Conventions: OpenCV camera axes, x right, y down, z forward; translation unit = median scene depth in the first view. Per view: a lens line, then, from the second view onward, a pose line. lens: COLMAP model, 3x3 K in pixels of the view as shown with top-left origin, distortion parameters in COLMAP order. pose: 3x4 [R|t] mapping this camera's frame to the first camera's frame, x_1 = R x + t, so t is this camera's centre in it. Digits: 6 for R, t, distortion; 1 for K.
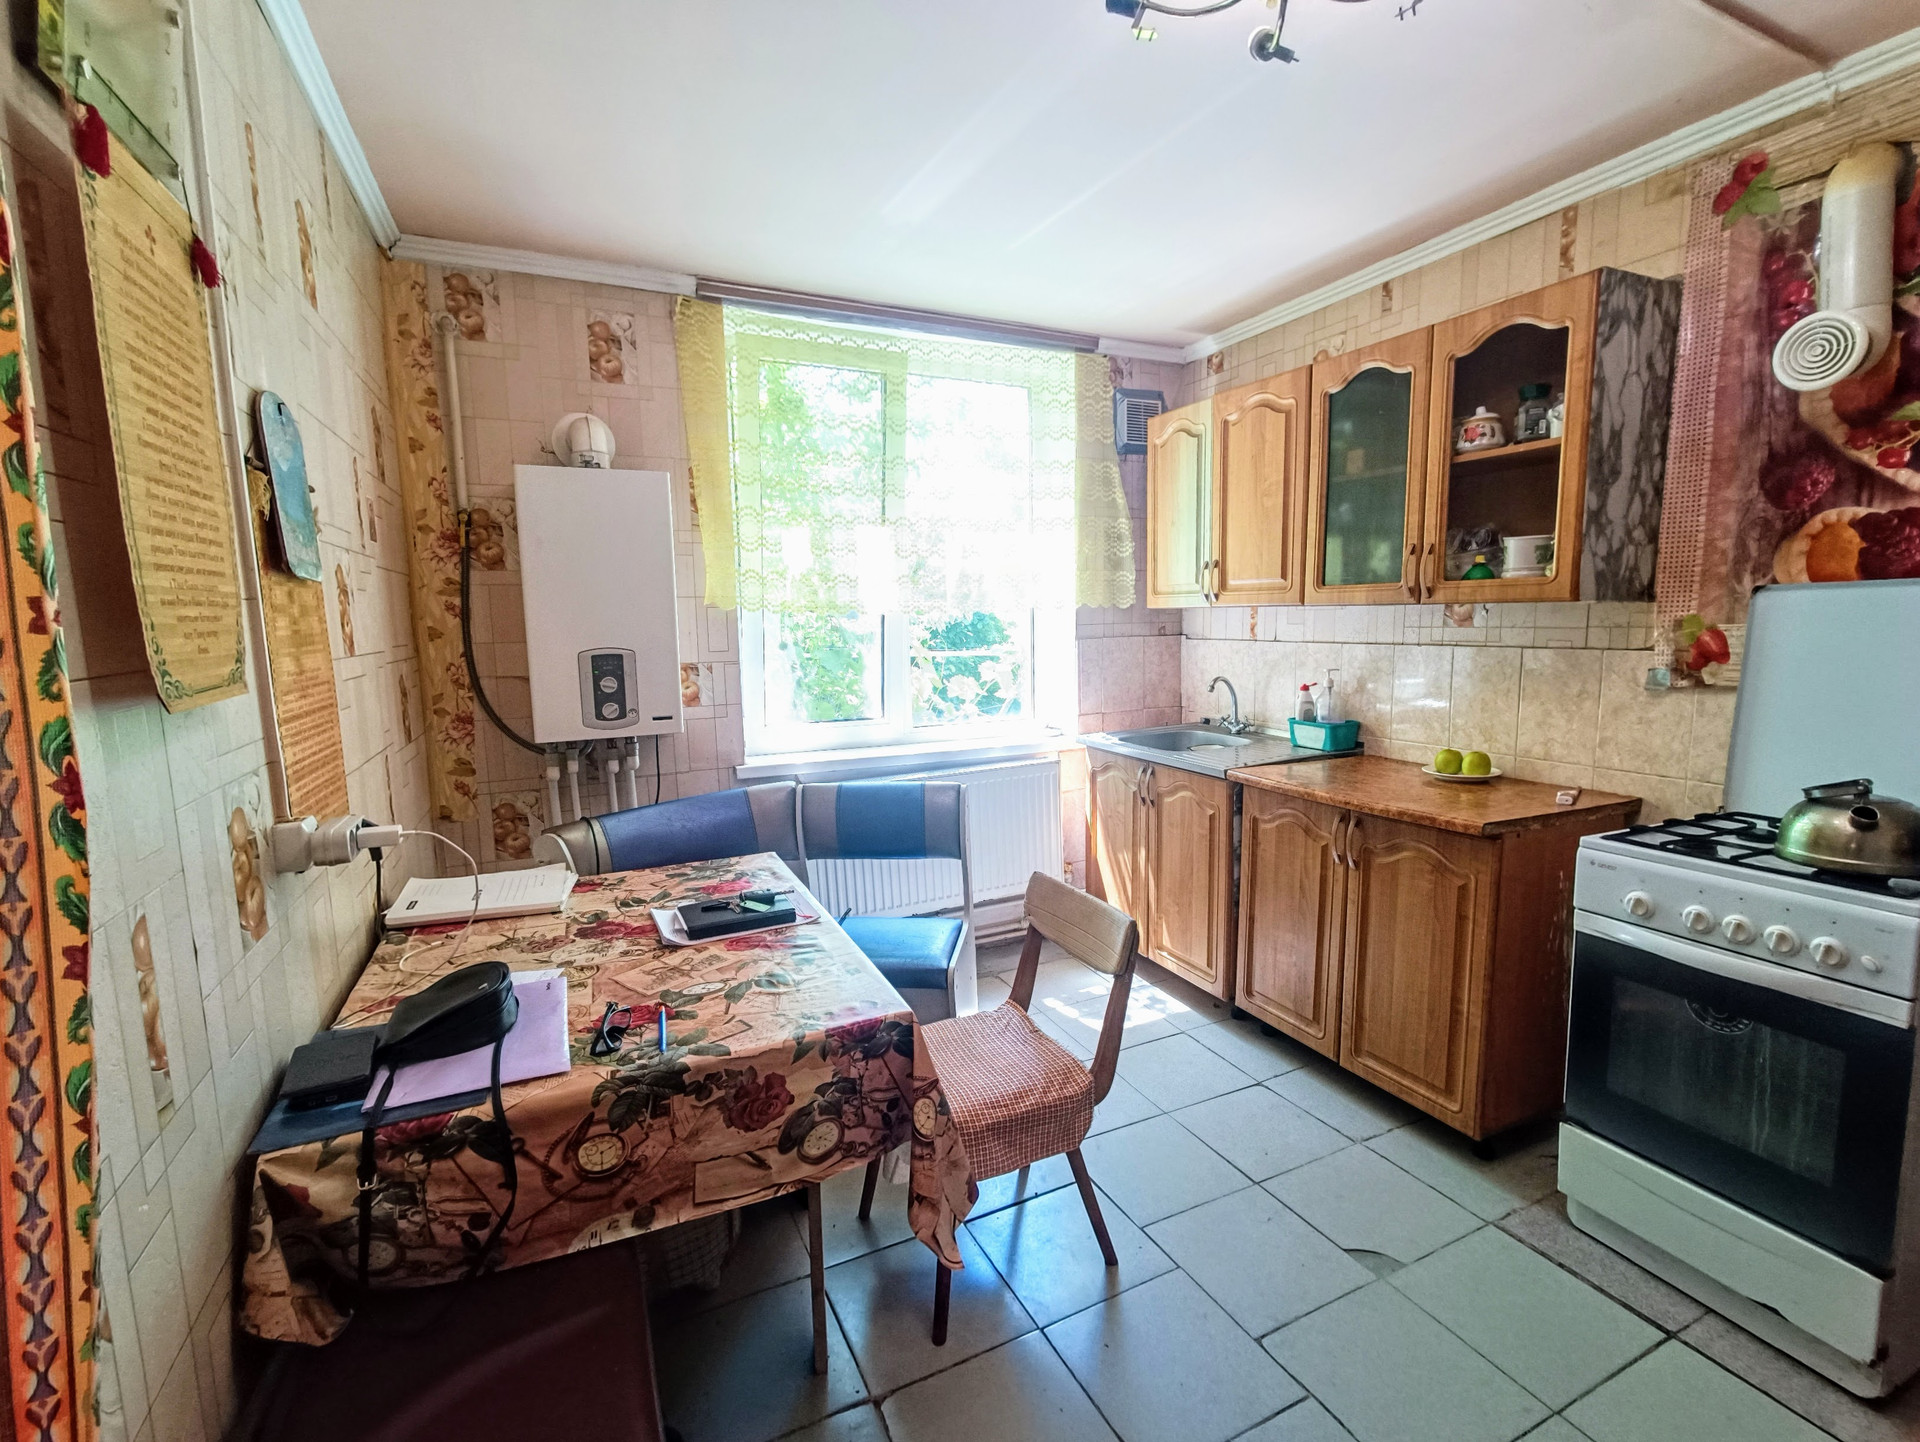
lens RADIAL K [[877.0, 0, 958.5], [0, 877.0, 730.7], [0, 0, 1]] dist [-0.013556, 0.005890]
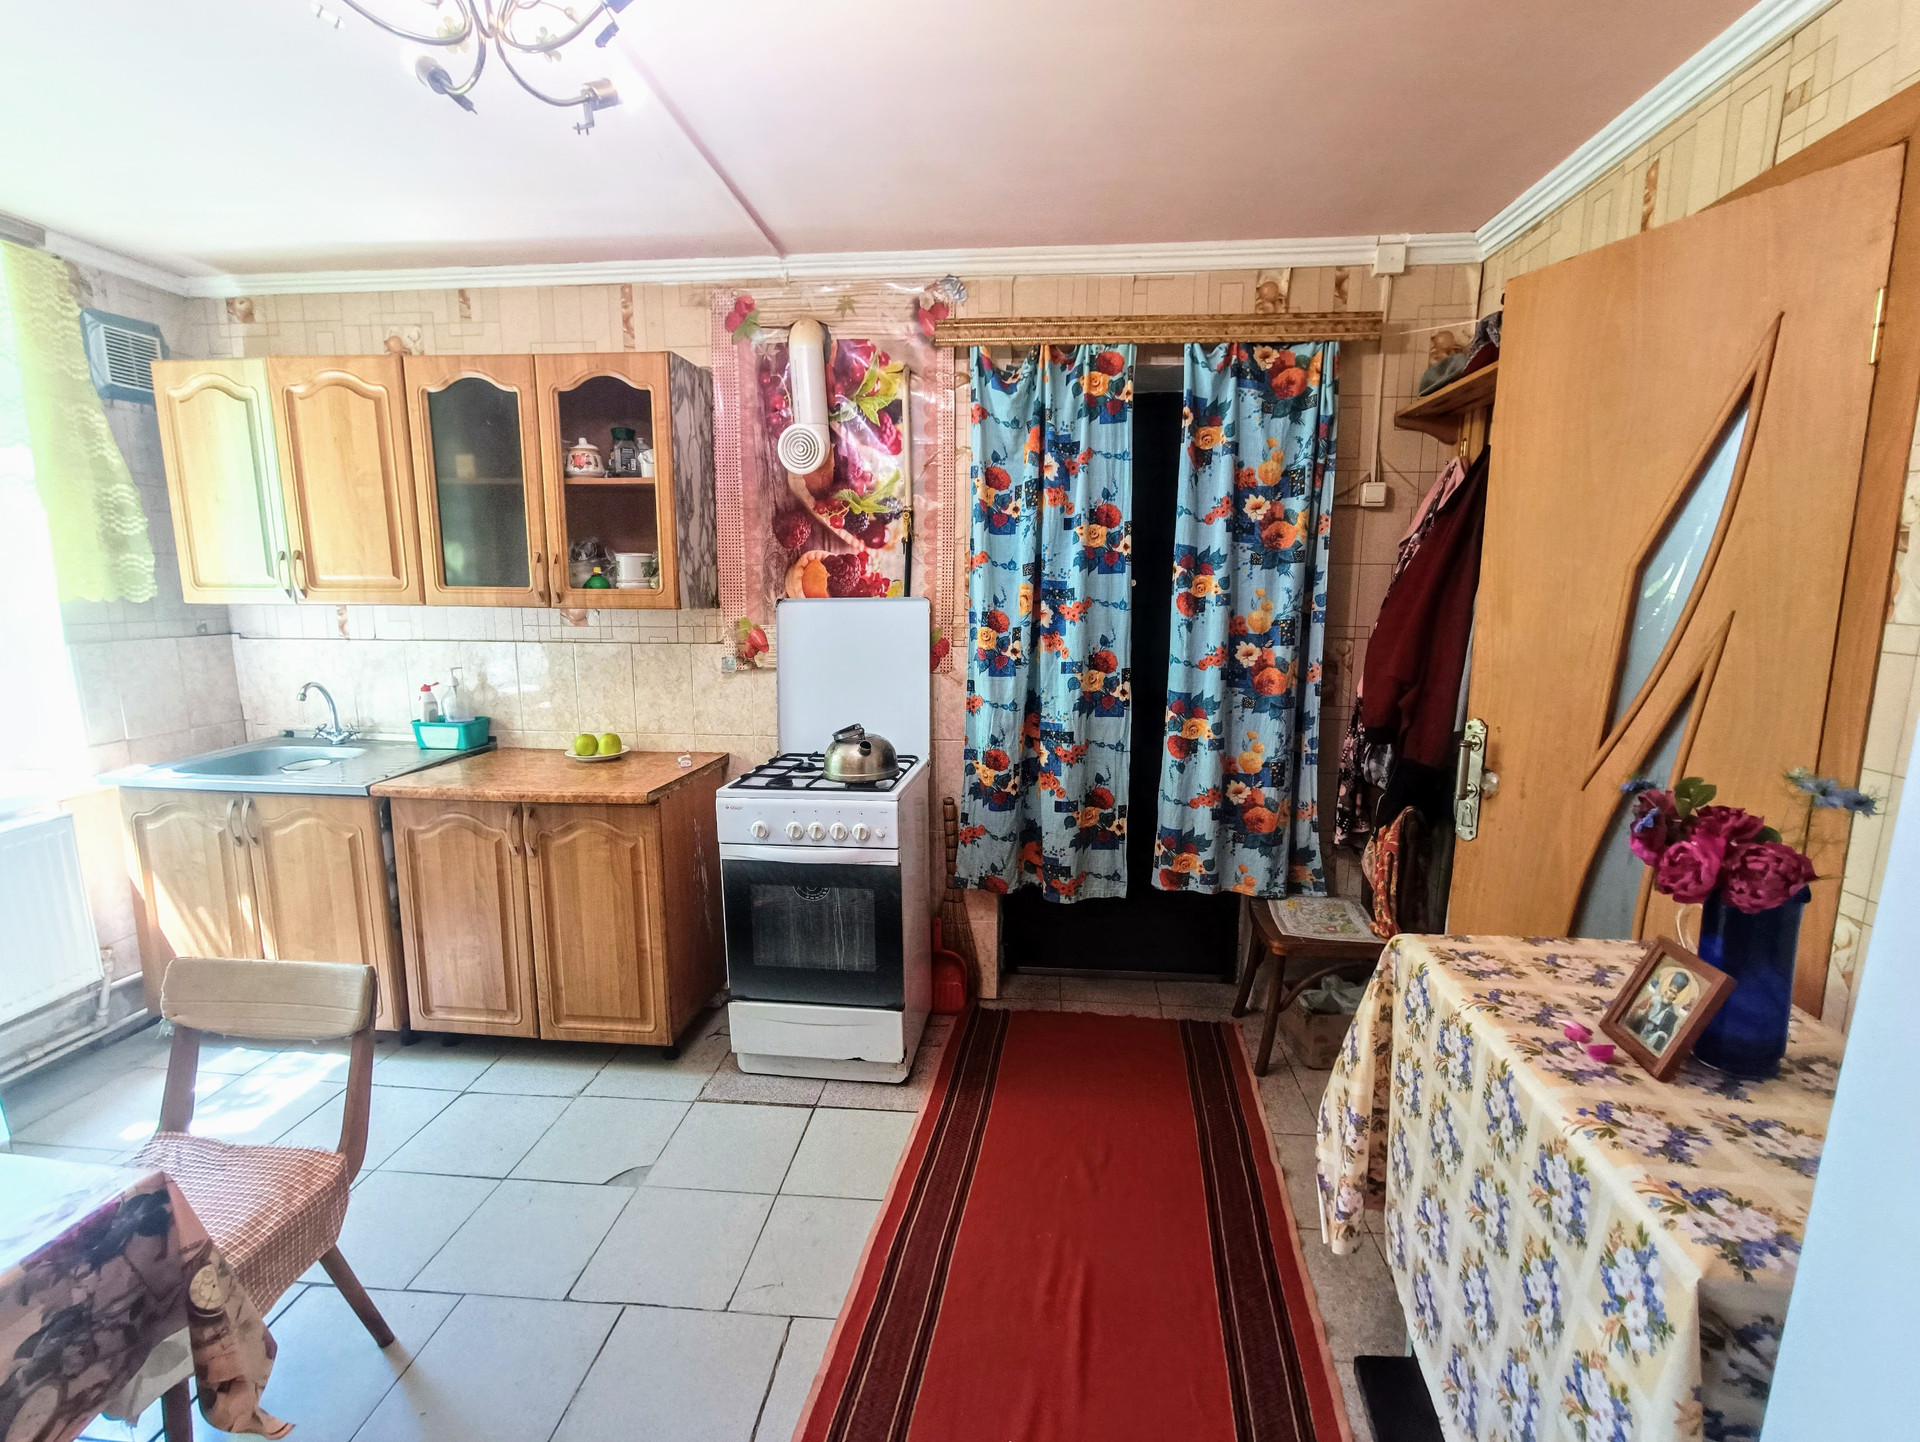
lens RADIAL K [[877.0, 0, 958.5], [0, 877.0, 730.7], [0, 0, 1]] dist [-0.013556, 0.005890]
pose [[0.504409, -0.124182, 0.854488, -0.188184], [0.097493, 0.991467, 0.086538, -0.038366], [-0.857943, 0.039656, 0.512212, -0.005901]]
